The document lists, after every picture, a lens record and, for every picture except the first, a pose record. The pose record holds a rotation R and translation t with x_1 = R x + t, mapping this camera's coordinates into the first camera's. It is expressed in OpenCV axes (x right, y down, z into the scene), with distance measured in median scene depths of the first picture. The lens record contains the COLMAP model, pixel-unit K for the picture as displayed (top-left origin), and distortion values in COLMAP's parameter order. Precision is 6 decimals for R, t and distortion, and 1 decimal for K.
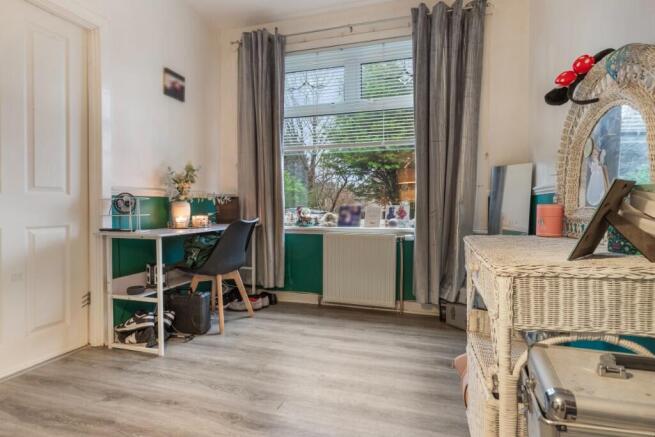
lens RADIAL K [[341.9, 0, 332.8], [0, 341.9, 216.2], [0, 0, 1]] dist [-0.005894, -0.000452]
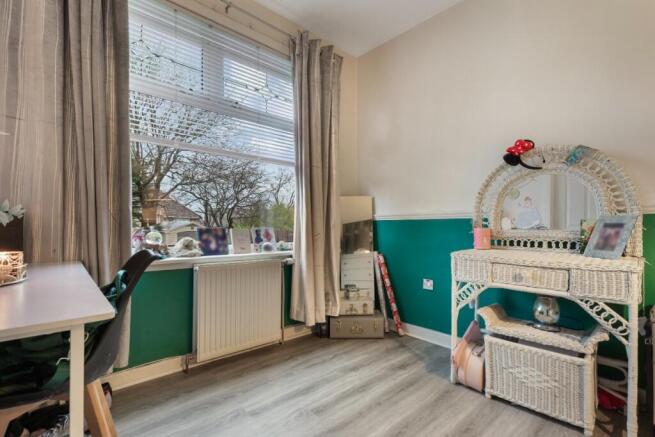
lens RADIAL K [[304.2, 0, 323.4], [0, 304.2, 227.2], [0, 0, 1]] dist [0.003375, -0.000954]
pose [[0.531021, 0.000388, 0.847359, -0.463939], [0.023170, 0.999619, -0.014978, -0.018668], [-0.847042, 0.027587, 0.530810, 0.469940]]
